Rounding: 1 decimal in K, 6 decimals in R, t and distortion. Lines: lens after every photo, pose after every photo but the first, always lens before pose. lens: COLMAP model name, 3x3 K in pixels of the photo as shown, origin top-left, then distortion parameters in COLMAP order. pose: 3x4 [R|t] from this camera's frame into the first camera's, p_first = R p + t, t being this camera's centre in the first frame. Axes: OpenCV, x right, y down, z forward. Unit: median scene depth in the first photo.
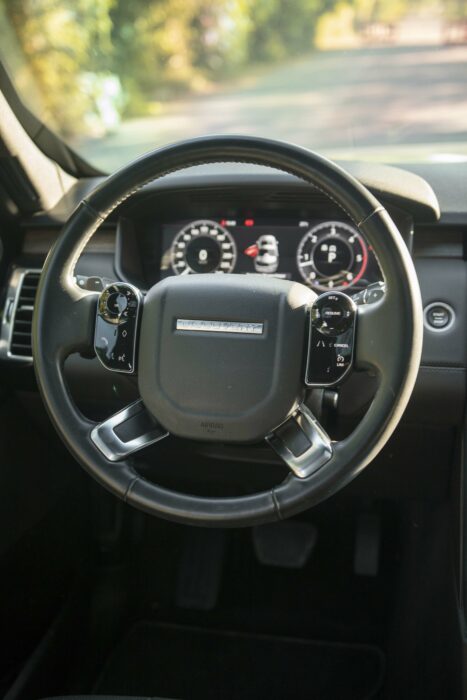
lens RADIAL K [[811.1, 0, 233.0], [0, 811.1, 352.0], [0, 0, 1]] dist [0.018486, 0.000000]
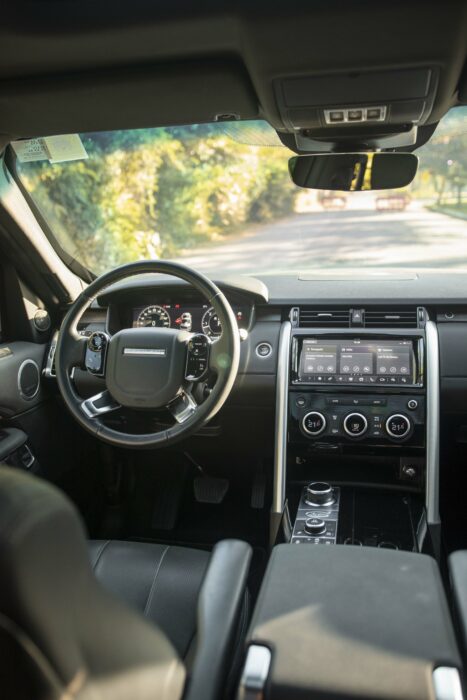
lens RADIAL K [[561.1, 0, 233.9], [0, 561.1, 349.4], [0, 0, 1]] dist [-0.108704, 0.004090]
pose [[0.999868, -0.007583, -0.014401, 0.188094], [0.005835, 0.993031, -0.117713, 0.107165], [0.015193, 0.117613, 0.992943, -0.323764]]
